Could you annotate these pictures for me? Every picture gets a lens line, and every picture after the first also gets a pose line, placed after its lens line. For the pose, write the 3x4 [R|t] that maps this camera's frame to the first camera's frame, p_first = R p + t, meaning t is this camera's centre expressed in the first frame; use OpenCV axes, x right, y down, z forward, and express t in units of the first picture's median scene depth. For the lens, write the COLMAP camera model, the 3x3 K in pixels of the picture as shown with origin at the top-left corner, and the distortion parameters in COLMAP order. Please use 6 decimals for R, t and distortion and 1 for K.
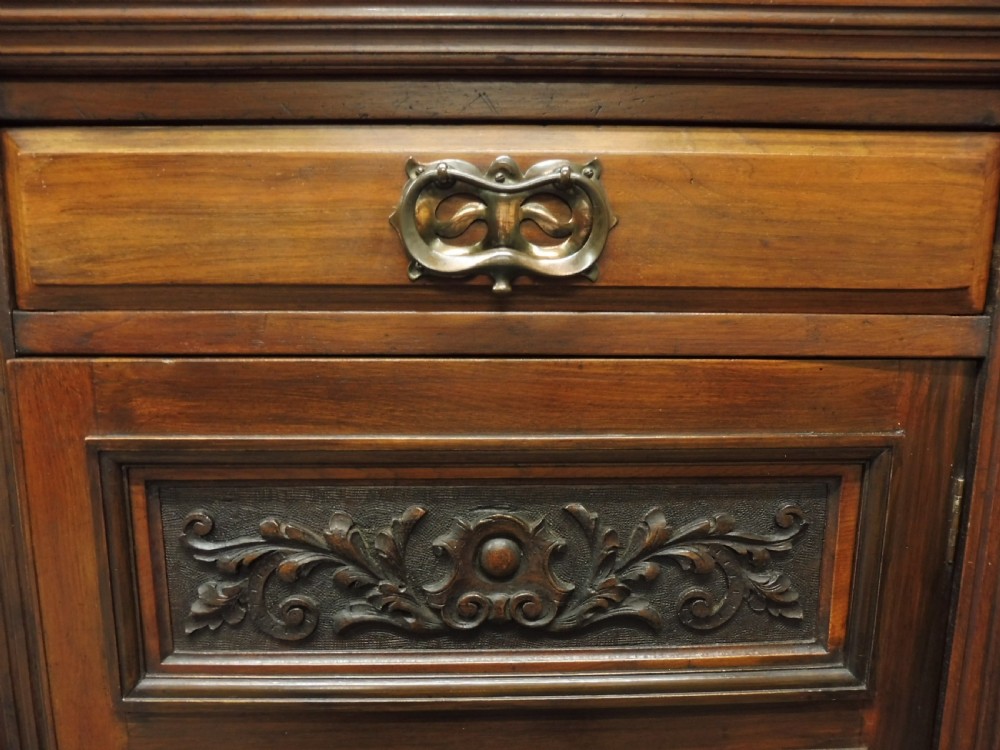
lens RADIAL K [[731.4, 0, 510.4], [0, 731.4, 389.0], [0, 0, 1]] dist [-0.060696, 0.027510]
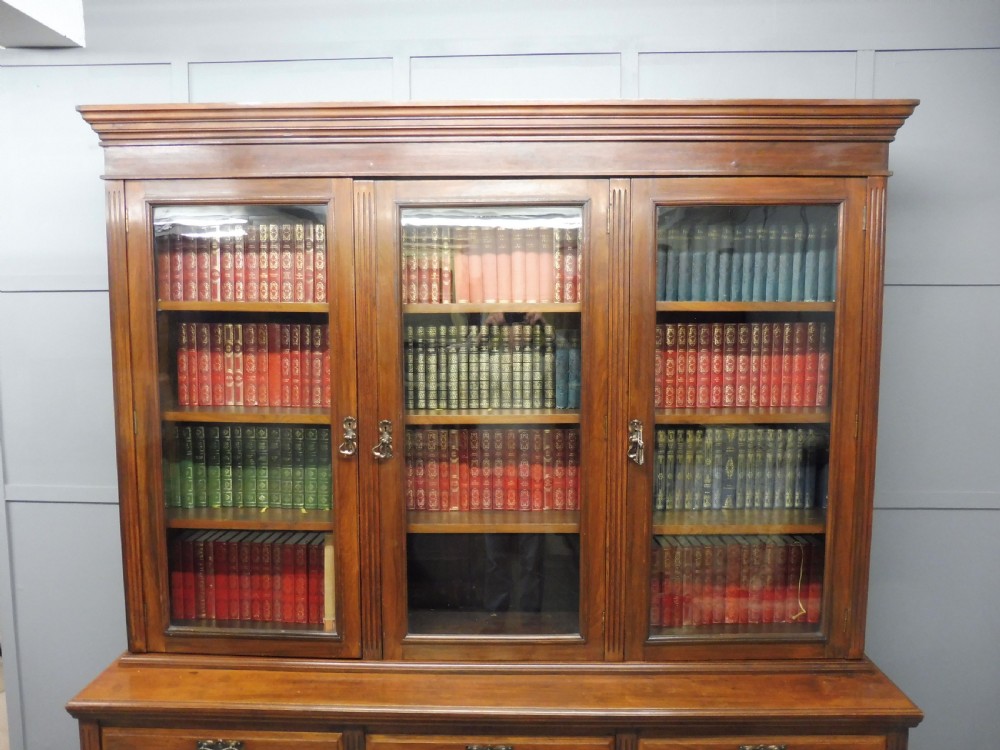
lens RADIAL K [[731.4, 0, 504.9], [0, 731.4, 380.4], [0, 0, 1]] dist [-0.060696, 0.027510]
pose [[0.999761, -0.002472, -0.021720, 0.159637], [0.001058, 0.997892, -0.064888, -1.961326], [0.021835, 0.064850, 0.997656, -2.982826]]
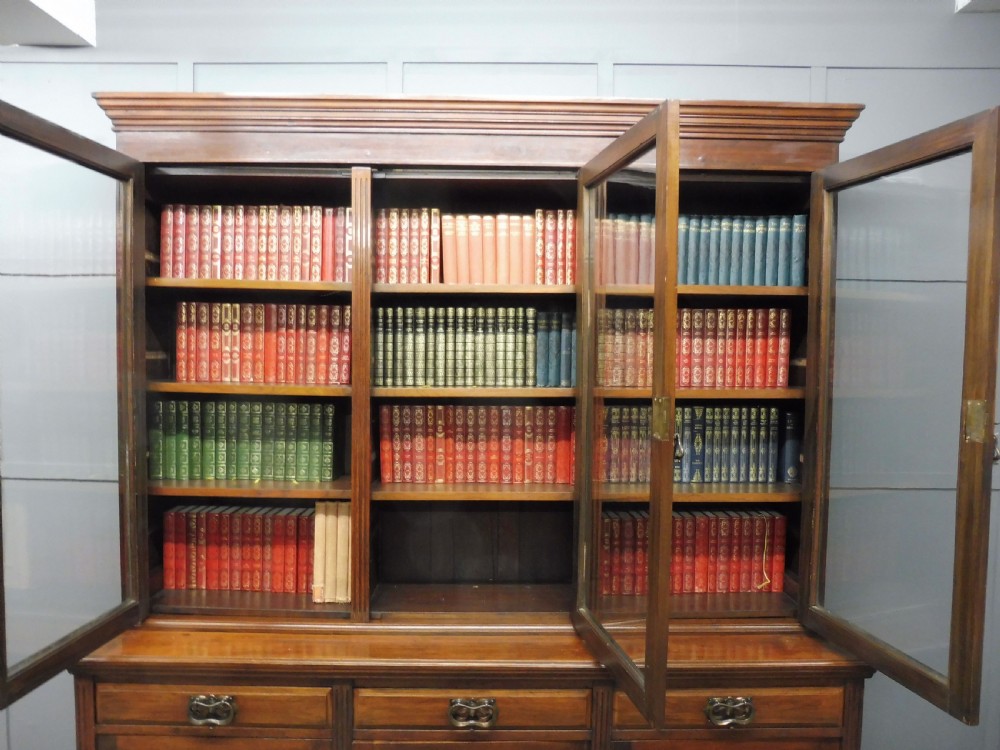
lens RADIAL K [[731.4, 0, 507.7], [0, 731.4, 379.3], [0, 0, 1]] dist [-0.060696, 0.027510]
pose [[0.999819, 0.006626, 0.017845, 0.101497], [-0.004584, 0.993682, -0.112140, -1.594654], [-0.018476, 0.112038, 0.993532, -3.238401]]
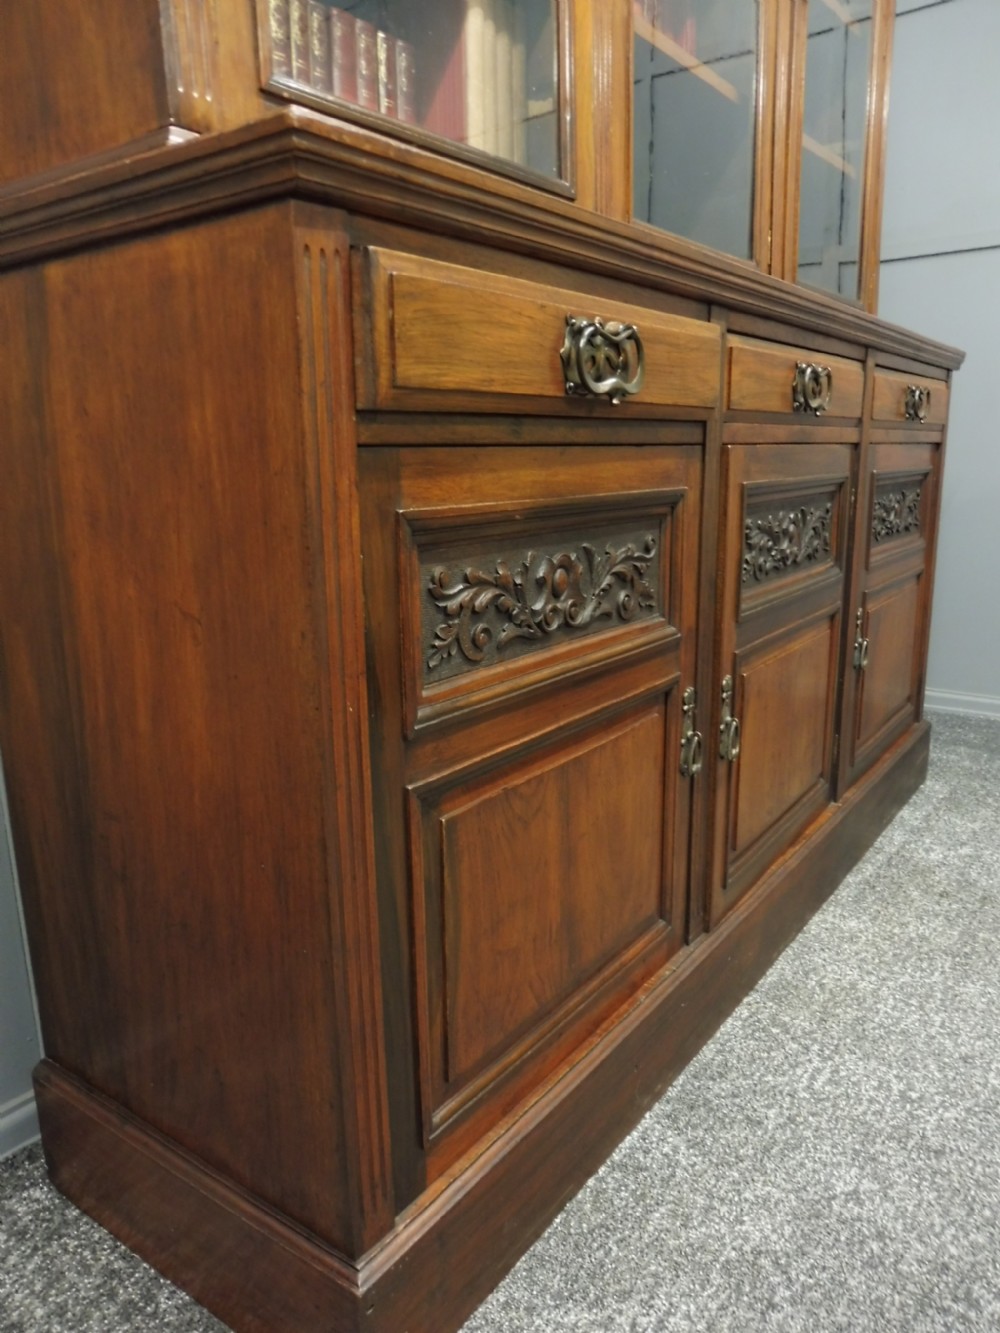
lens RADIAL K [[975.0, 0, 500.4], [0, 975.0, 671.8], [0, 0, 1]] dist [-0.060696, 0.027510]
pose [[0.589575, -0.195381, 0.783727, -3.253229], [0.156117, 0.979571, 0.126763, 0.137326], [-0.792483, 0.047617, 0.608032, -0.144109]]
